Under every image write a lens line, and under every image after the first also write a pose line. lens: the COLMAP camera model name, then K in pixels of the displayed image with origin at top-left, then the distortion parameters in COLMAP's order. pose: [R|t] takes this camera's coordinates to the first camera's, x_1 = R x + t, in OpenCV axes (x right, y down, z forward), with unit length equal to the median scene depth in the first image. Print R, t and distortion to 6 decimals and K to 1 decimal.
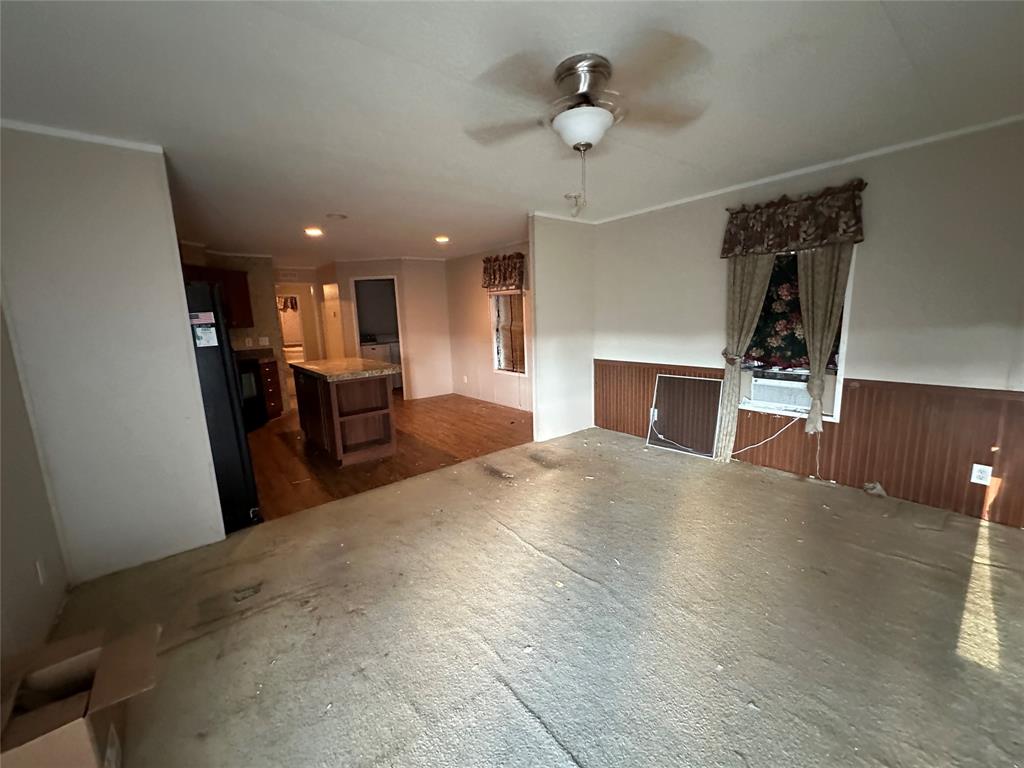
lens RADIAL K [[409.5, 0, 514.4], [0, 409.5, 383.5], [0, 0, 1]] dist [-0.004004, 0.001542]
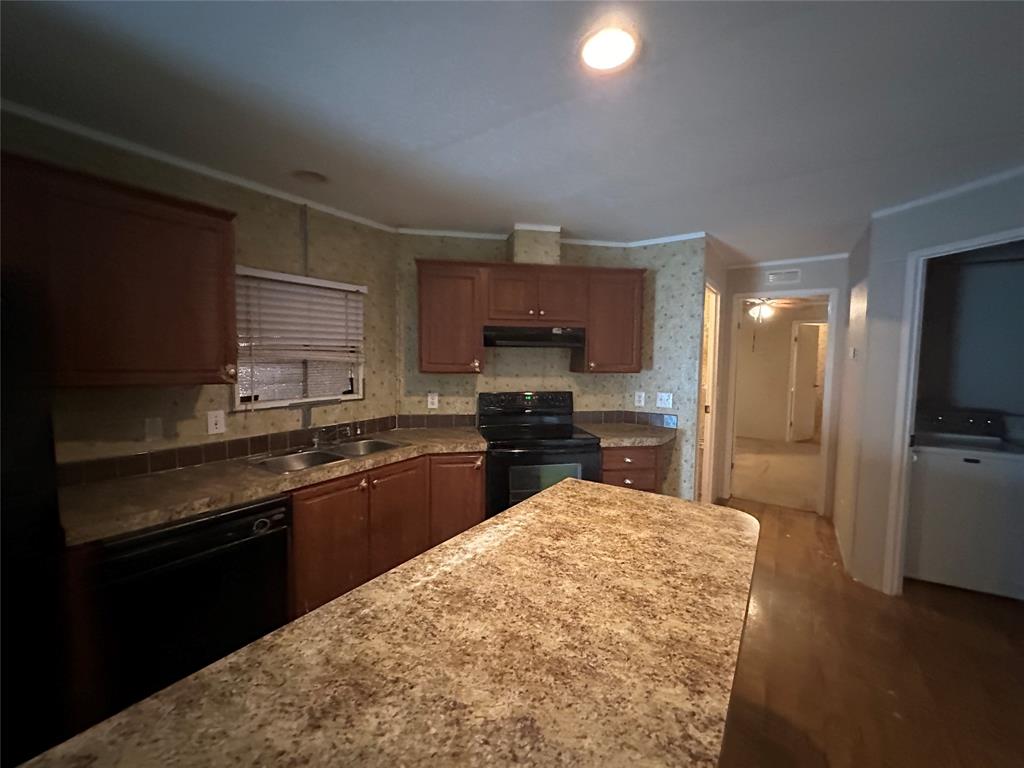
lens RADIAL K [[409.5, 0, 511.5], [0, 409.5, 382.2], [0, 0, 1]] dist [-0.004004, 0.001542]
pose [[0.287132, 0.099106, -0.952750, -0.173342], [-0.187594, 0.981191, 0.045529, -0.115116], [0.939342, 0.165657, 0.300323, 0.665817]]
